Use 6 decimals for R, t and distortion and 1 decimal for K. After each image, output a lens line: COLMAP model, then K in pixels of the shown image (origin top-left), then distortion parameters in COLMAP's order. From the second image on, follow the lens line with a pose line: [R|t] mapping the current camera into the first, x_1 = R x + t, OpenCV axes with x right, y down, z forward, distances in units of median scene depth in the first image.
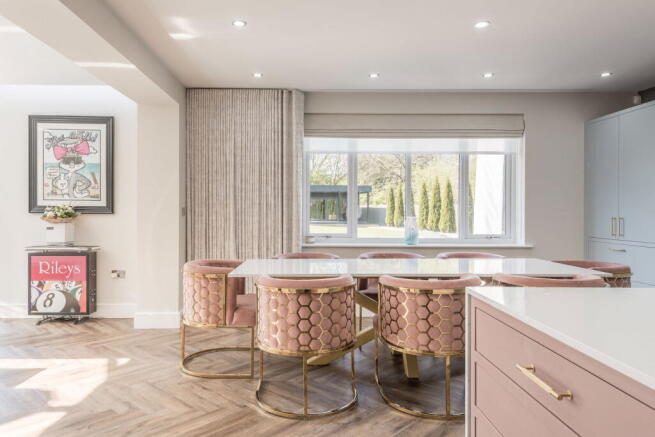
lens RADIAL K [[456.8, 0, 313.8], [0, 456.8, 215.3], [0, 0, 1]] dist [0.004091, 0.000551]
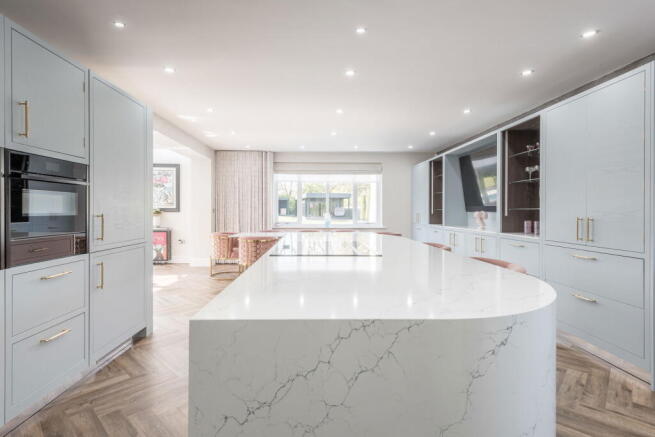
lens RADIAL K [[327.6, 0, 323.6], [0, 327.6, 212.4], [0, 0, 1]] dist [0.003097, -0.000559]
pose [[0.999930, -0.000125, 0.011860, 0.185989], [0.000174, 0.999991, -0.004176, 0.005590], [-0.011860, 0.004178, 0.999921, -0.467651]]
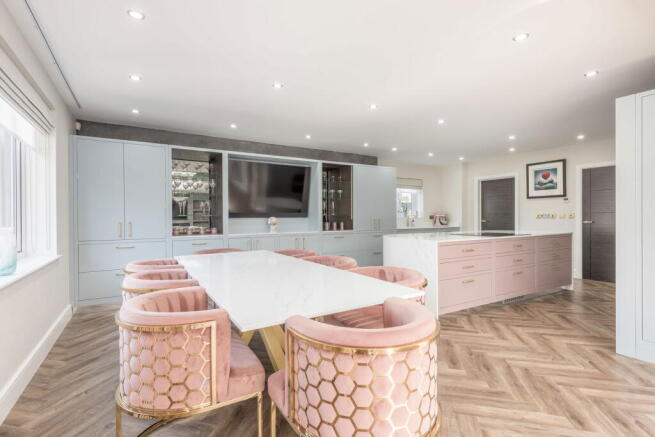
lens RADIAL K [[317.2, 0, 327.5], [0, 317.2, 218.5], [0, 0, 1]] dist [0.003685, 0.000255]
pose [[-0.500679, -0.003682, 0.865625, -0.358462], [0.014304, 0.999819, 0.012526, -0.008349], [-0.865515, 0.018654, -0.500536, 0.859484]]
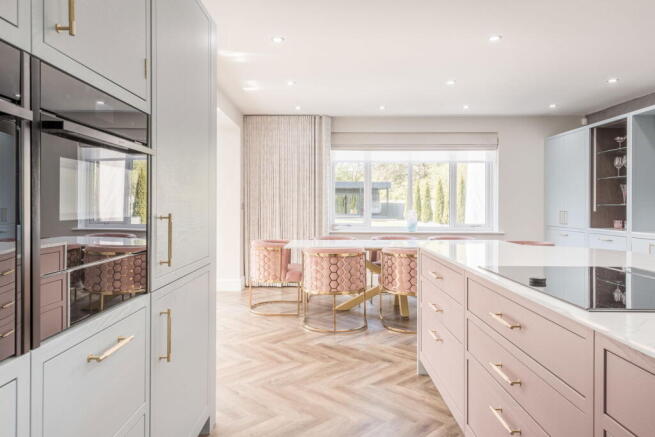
lens RADIAL K [[449.2, 0, 324.6], [0, 449.2, 207.5], [0, 0, 1]] dist [0.010284, 0.000919]
pose [[0.999695, 0.000571, -0.024684, -0.007431], [-0.000721, 0.999981, -0.006086, 0.003400], [0.024680, 0.006102, 0.999677, -0.314822]]
